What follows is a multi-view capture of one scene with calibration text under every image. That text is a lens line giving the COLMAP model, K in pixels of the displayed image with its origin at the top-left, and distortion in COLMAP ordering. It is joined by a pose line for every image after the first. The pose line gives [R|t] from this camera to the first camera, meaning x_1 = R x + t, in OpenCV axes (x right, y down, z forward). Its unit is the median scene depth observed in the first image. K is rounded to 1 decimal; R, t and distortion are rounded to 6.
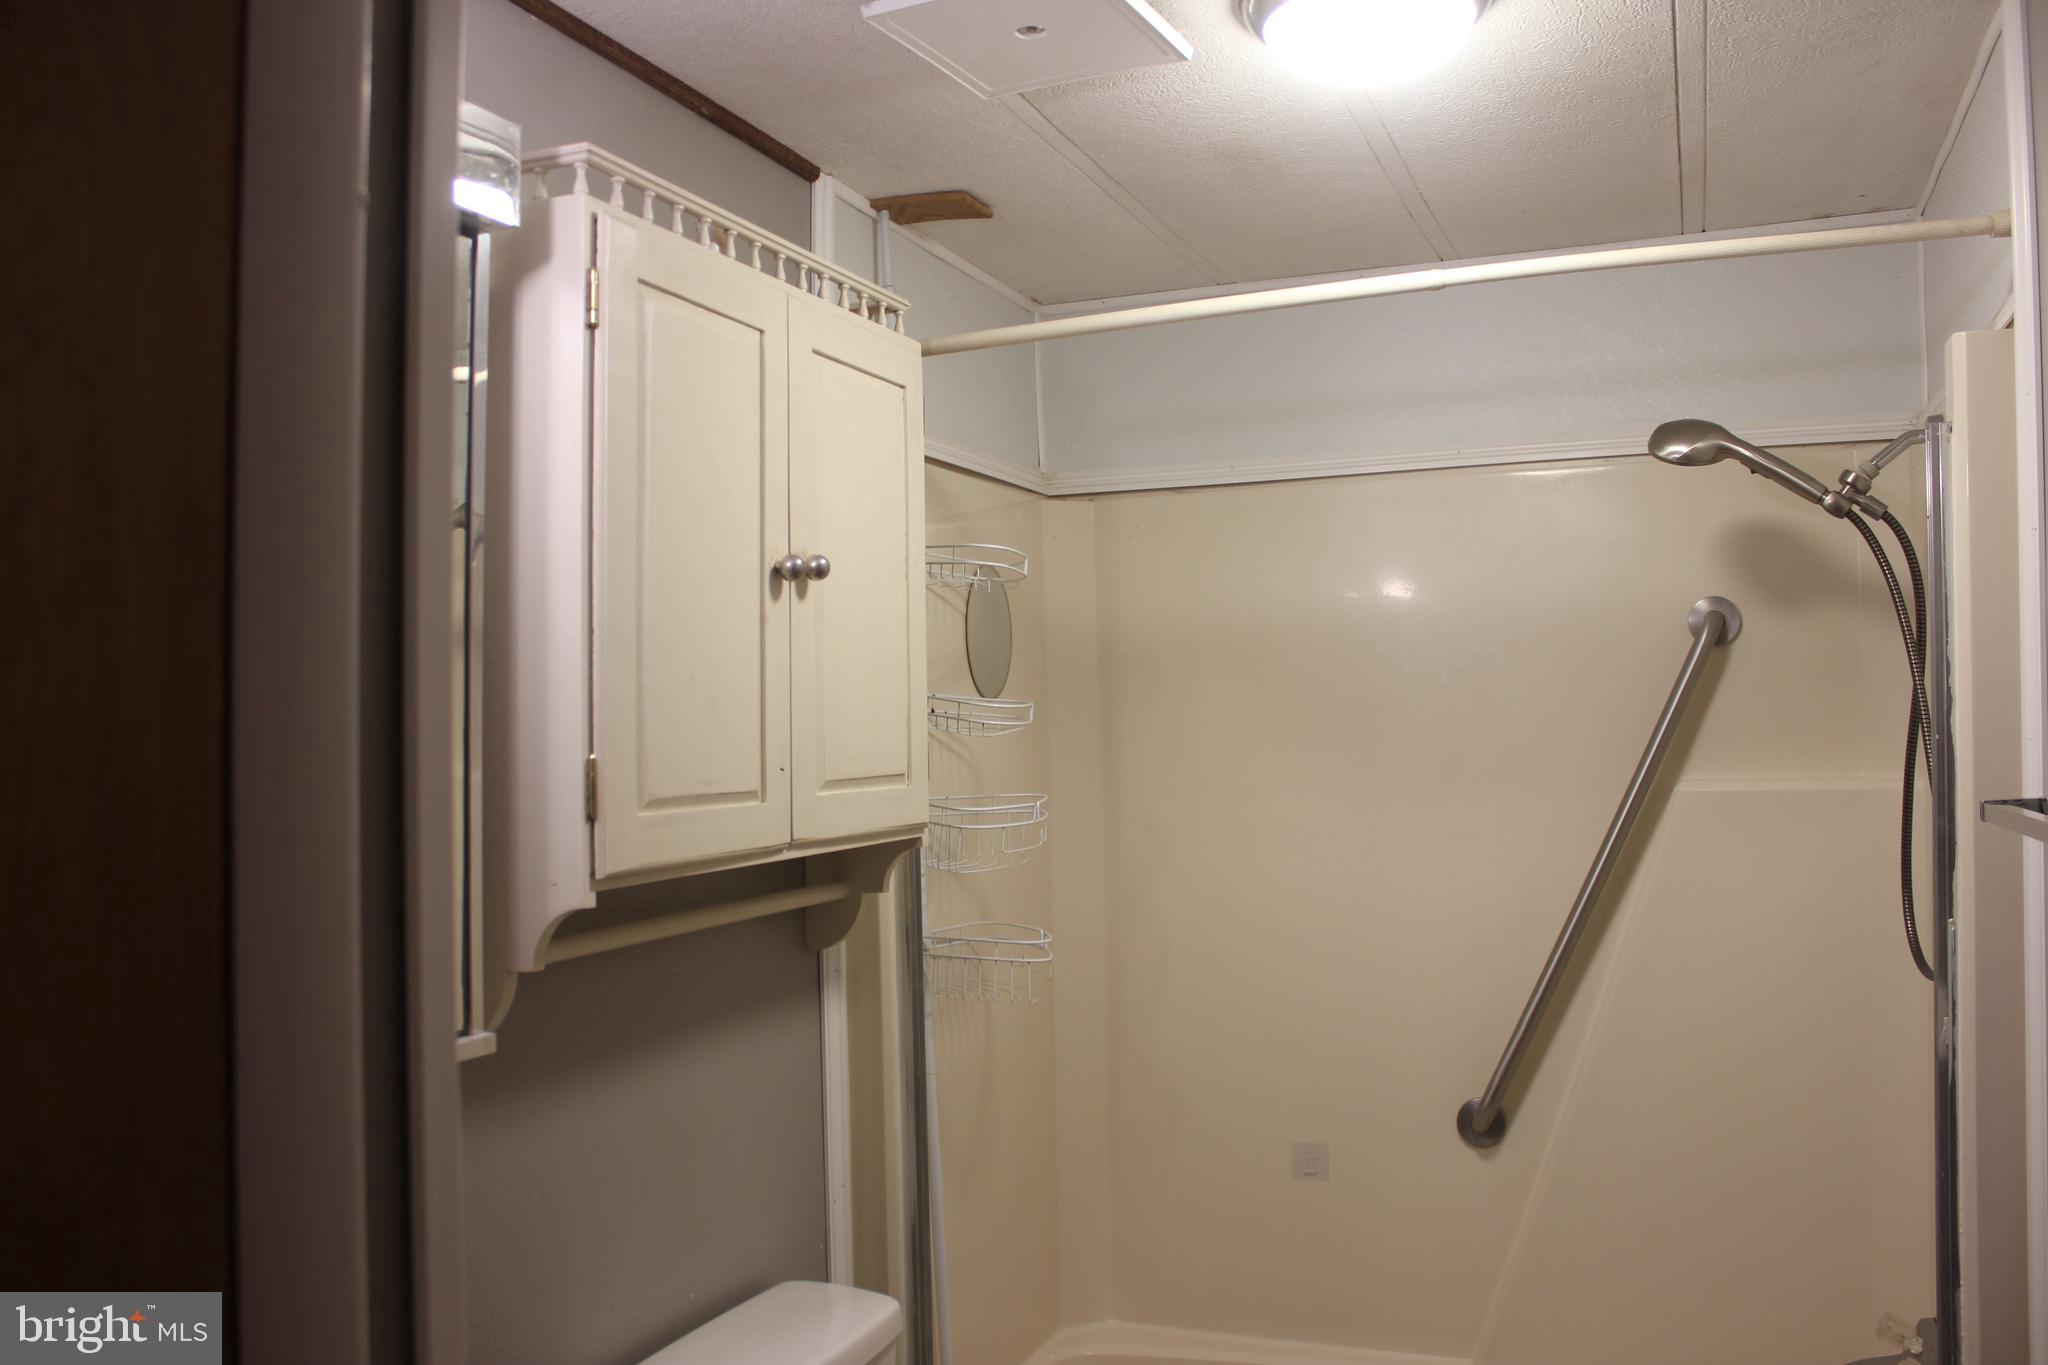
lens RADIAL K [[1705.3, 0, 1033.2], [0, 1705.3, 675.5], [0, 0, 1]] dist [-0.160327, 0.145249]
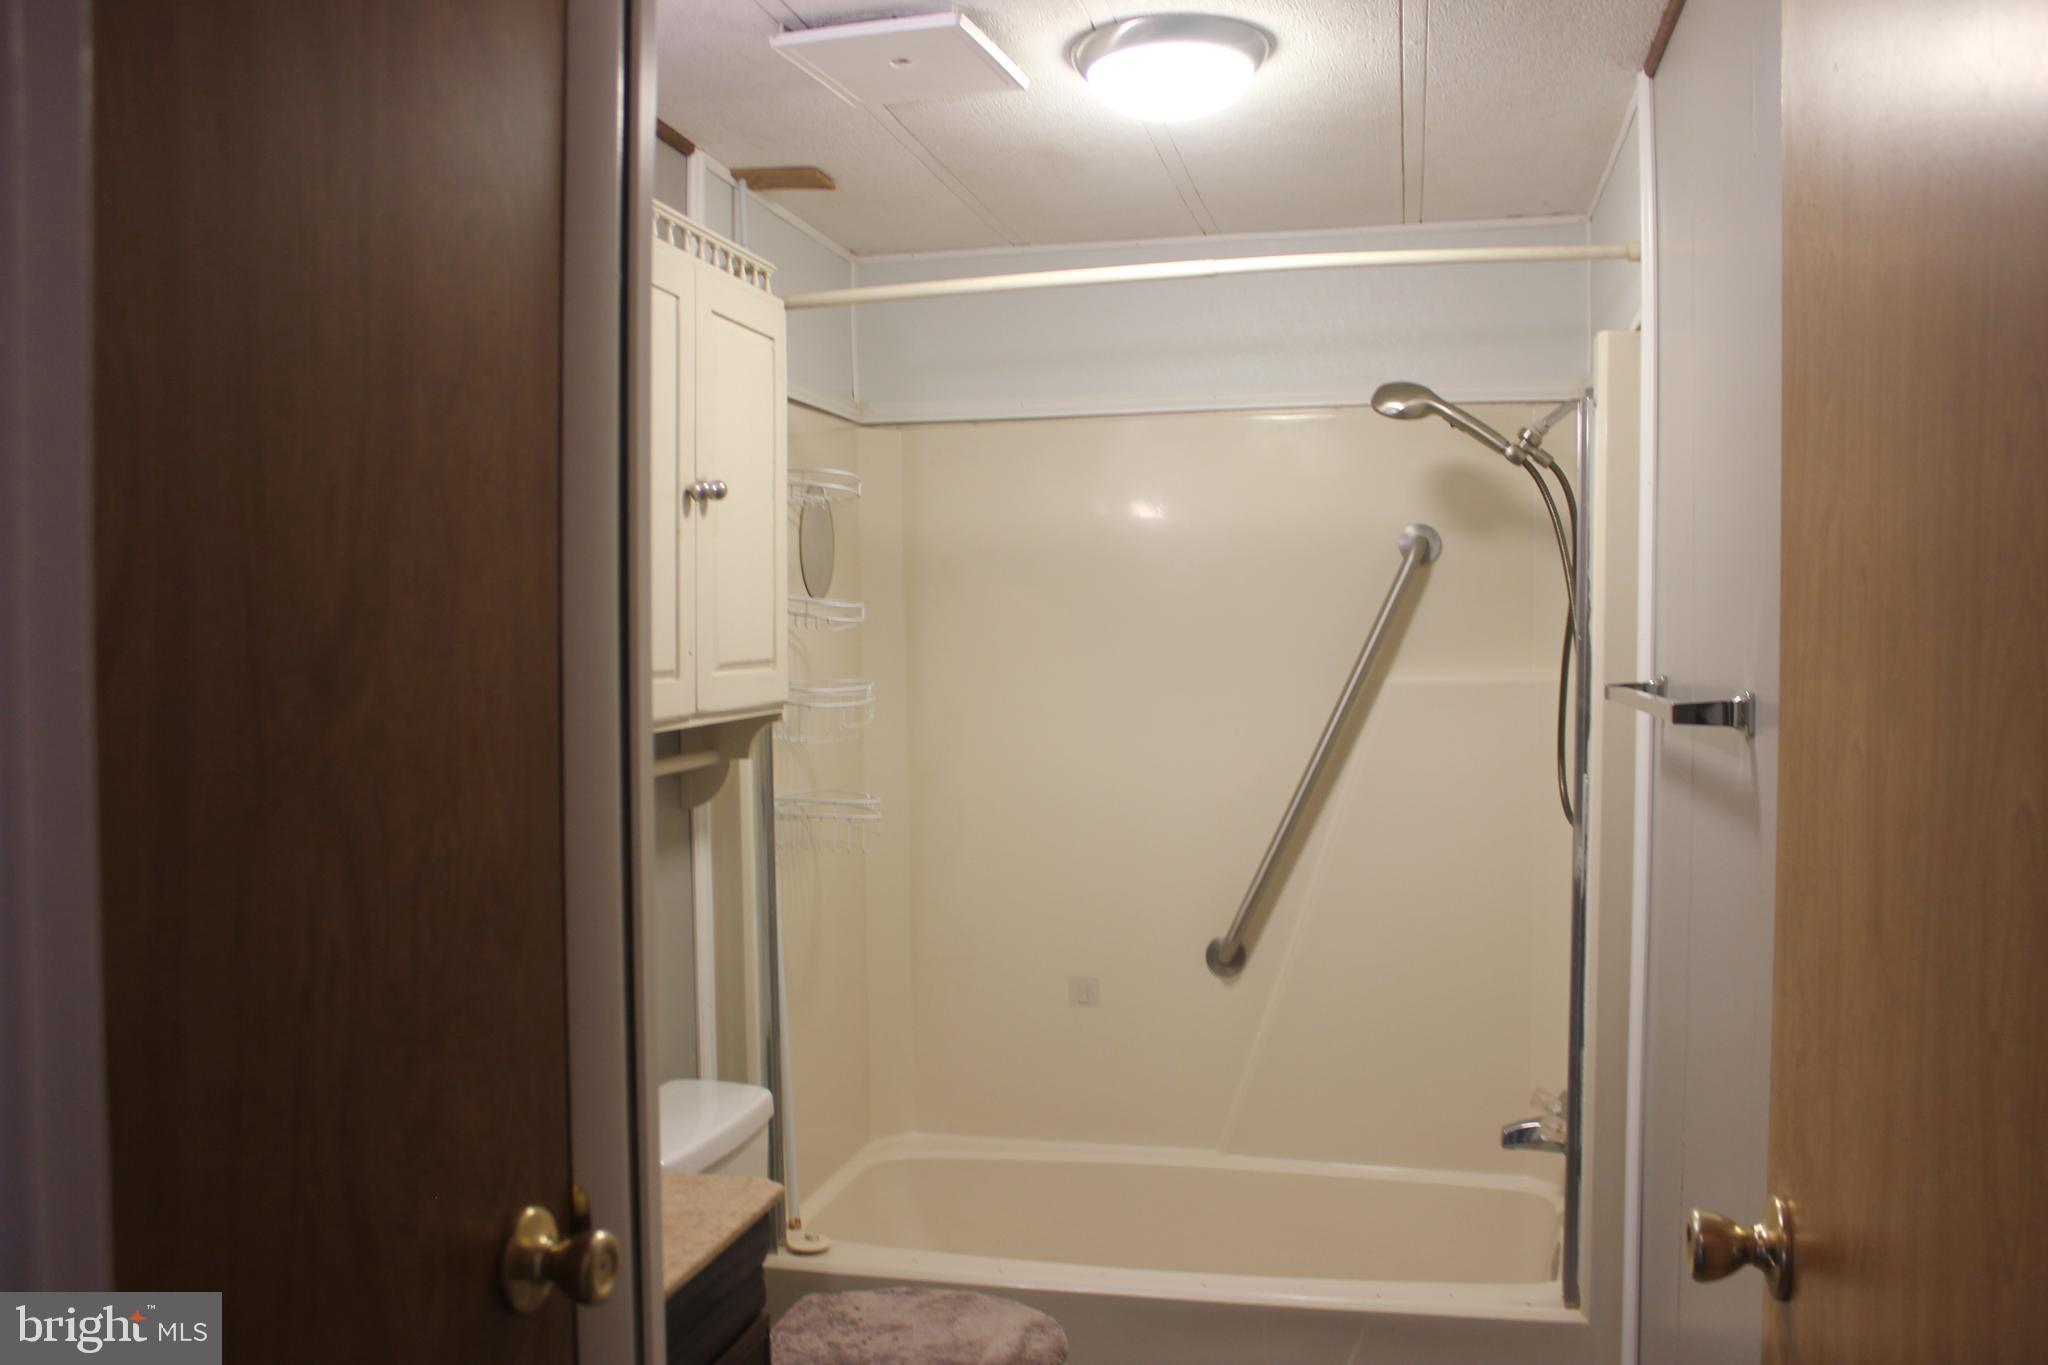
lens RADIAL K [[1705.3, 0, 1034.8], [0, 1705.3, 677.0], [0, 0, 1]] dist [-0.160327, 0.145249]
pose [[0.986742, 0.005130, 0.162214, -0.081484], [-0.014070, 0.998441, 0.054014, 0.001766], [-0.161685, -0.055580, 0.985276, -0.209388]]
